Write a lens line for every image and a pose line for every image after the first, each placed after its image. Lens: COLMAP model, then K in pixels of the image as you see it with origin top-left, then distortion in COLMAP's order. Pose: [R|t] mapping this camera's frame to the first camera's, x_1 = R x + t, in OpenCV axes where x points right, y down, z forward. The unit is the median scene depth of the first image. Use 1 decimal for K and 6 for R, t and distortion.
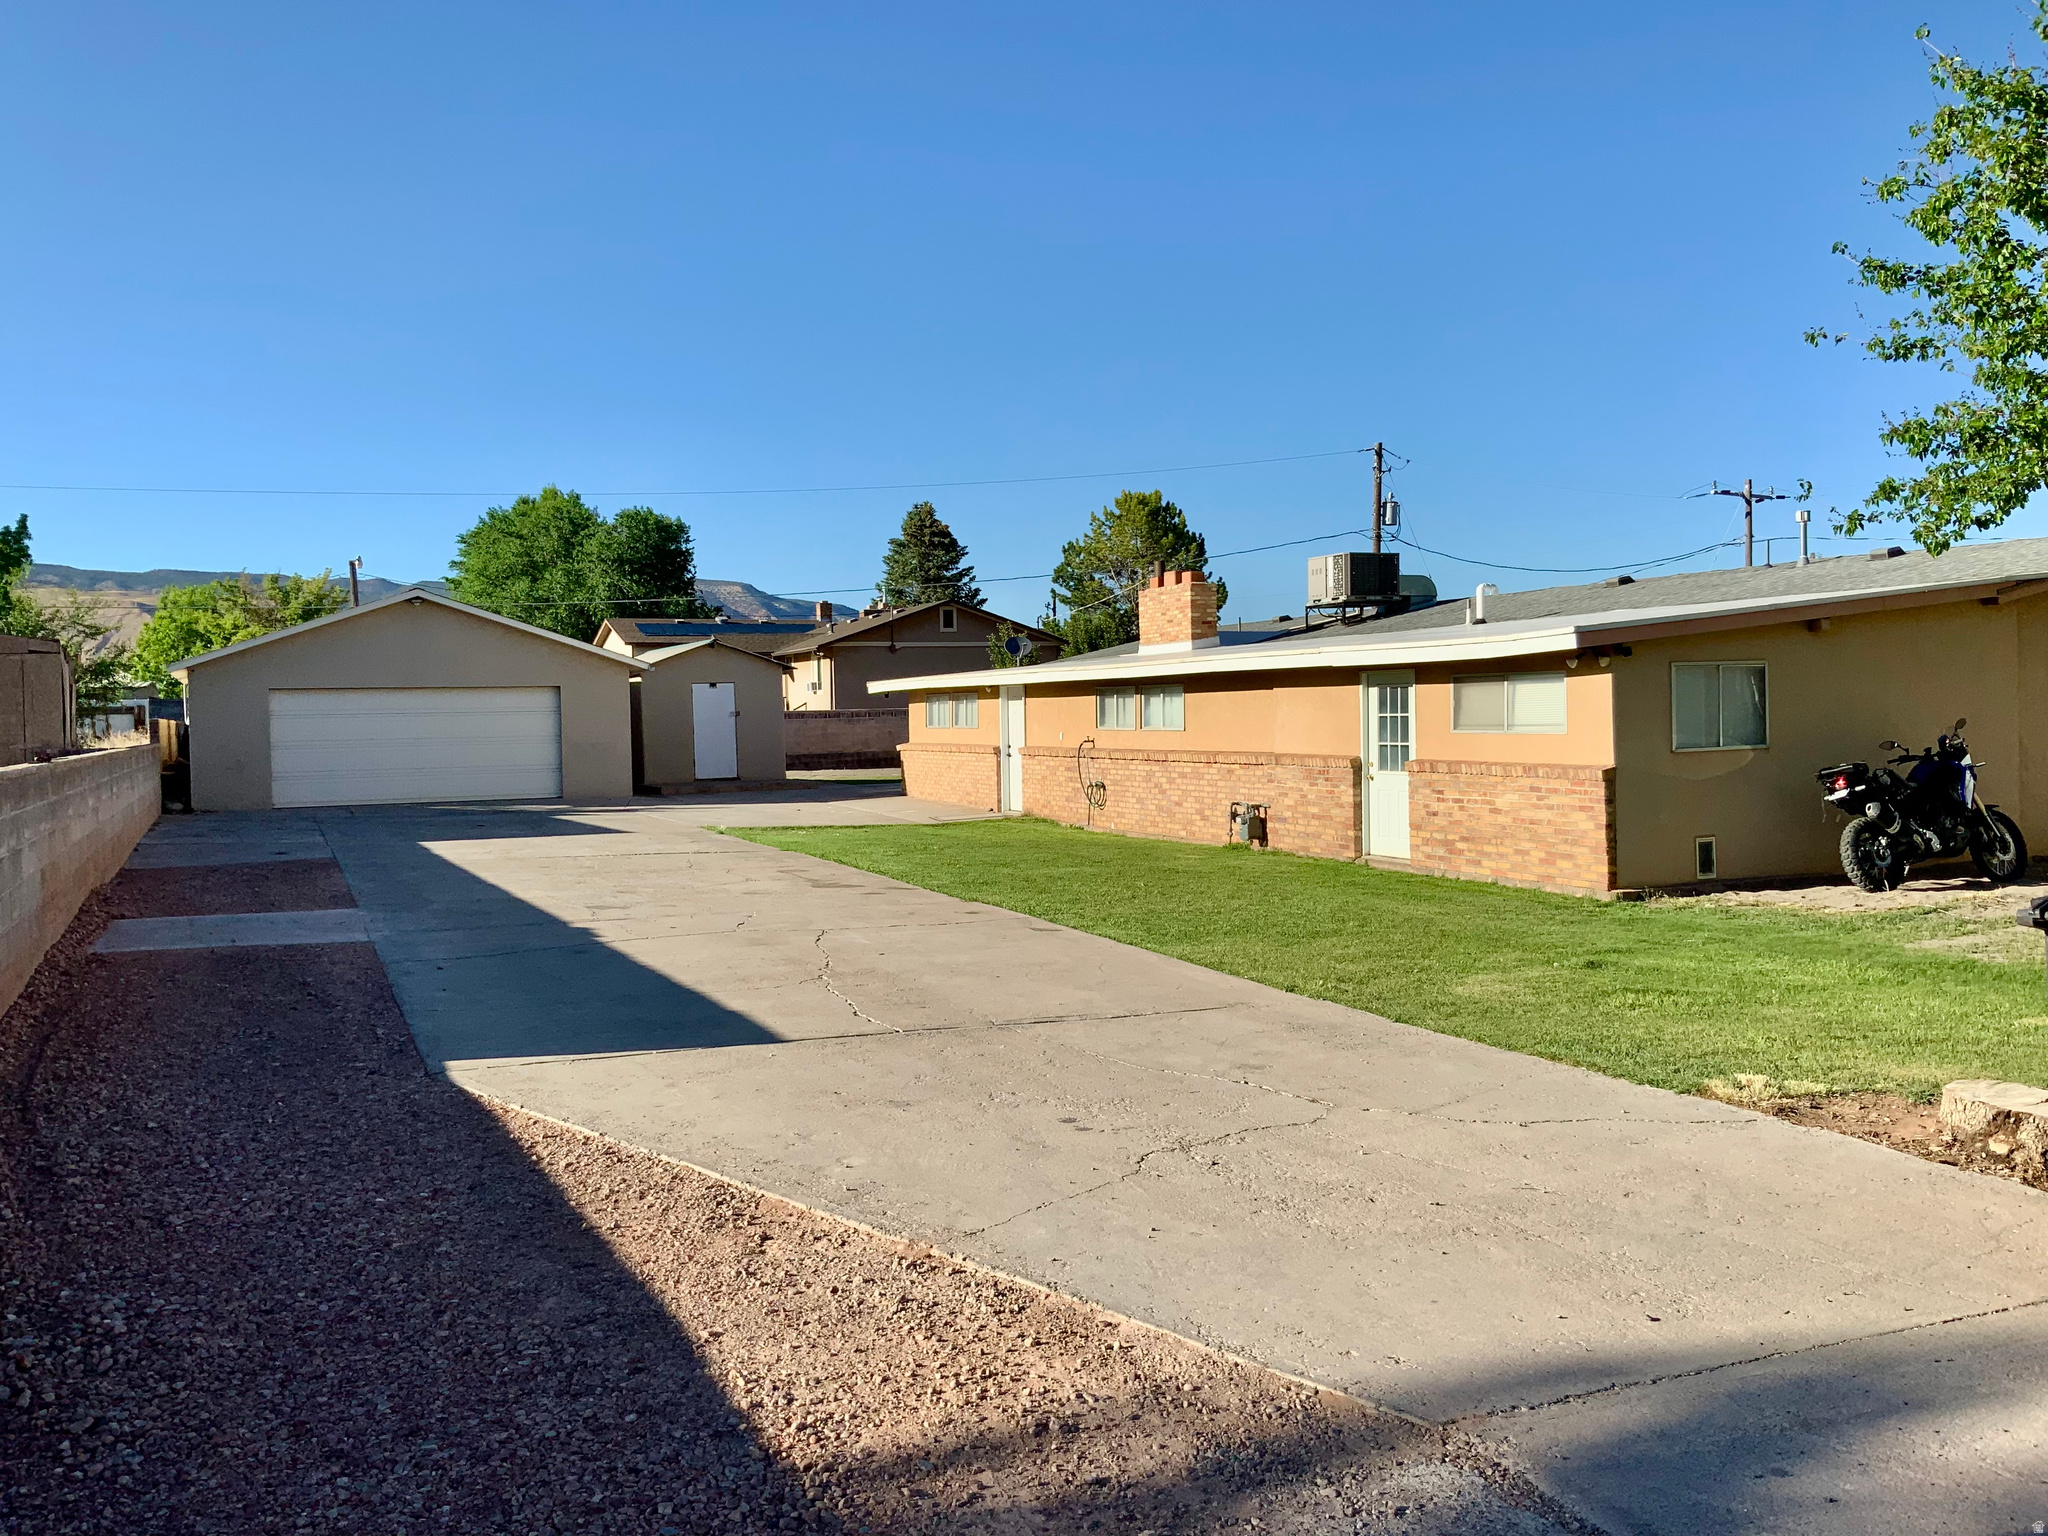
lens RADIAL K [[1692.9, 0, 1021.3], [0, 1692.9, 768.2], [0, 0, 1]] dist [0.064817, -0.130028]
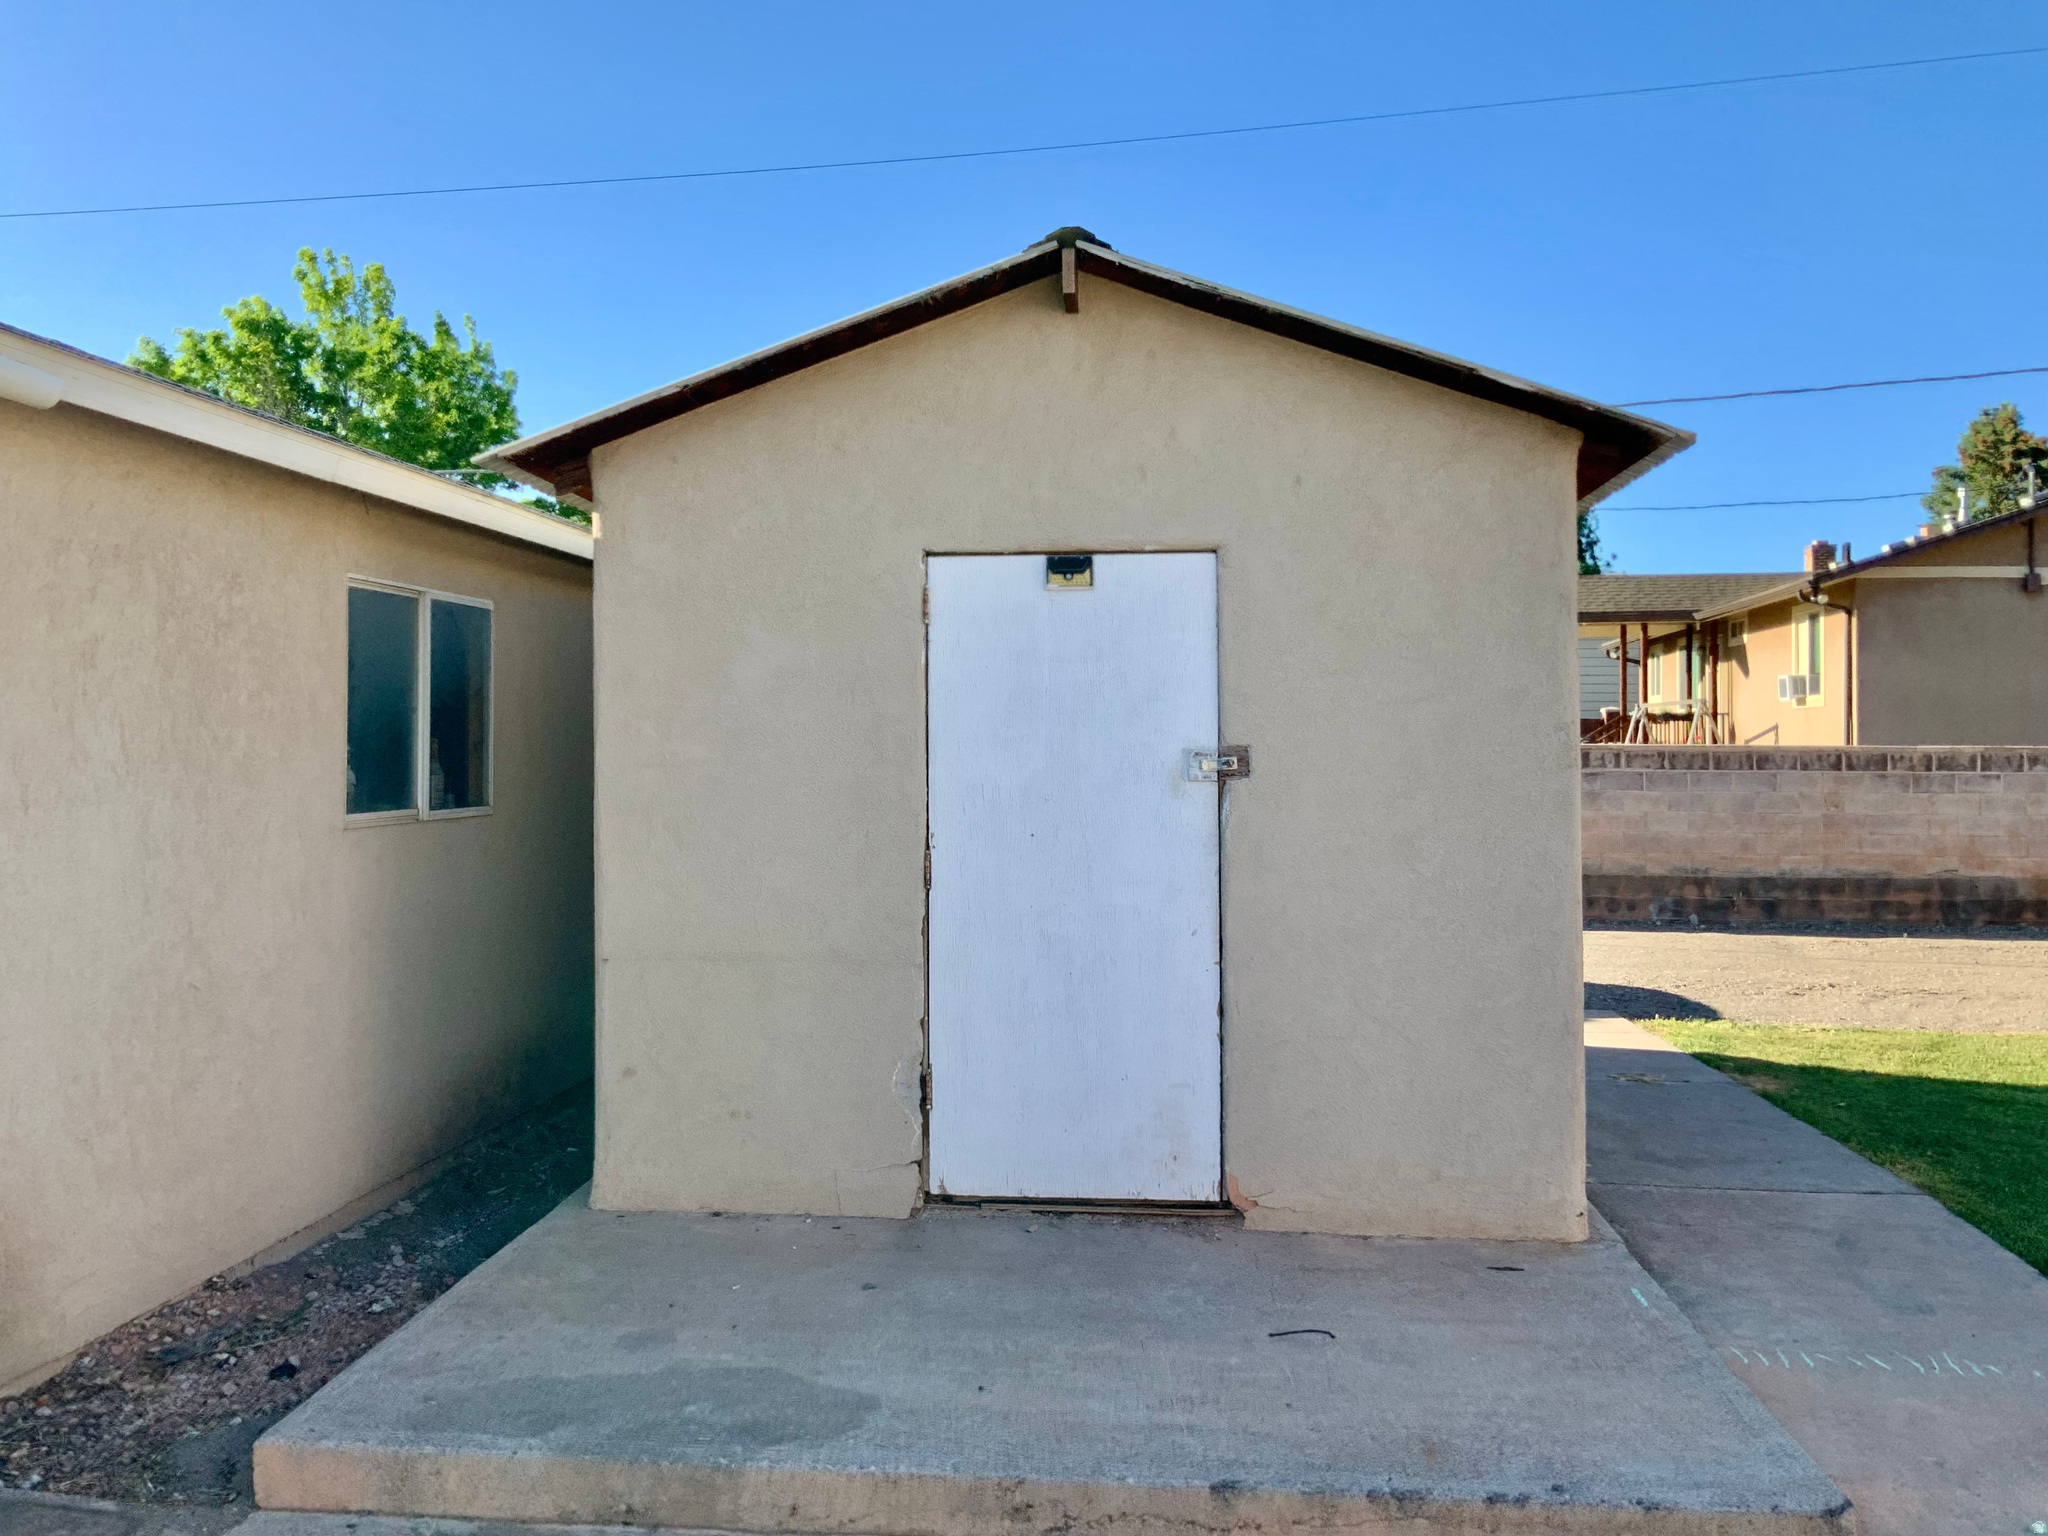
lens RADIAL K [[1692.9, 0, 1019.6], [0, 1692.9, 763.2], [0, 0, 1]] dist [0.064817, -0.130028]
pose [[0.854386, 0.016392, -0.519380, -0.087486], [-0.028953, 0.999451, -0.016085, -0.023566], [0.518832, 0.028781, 0.854392, 0.702340]]
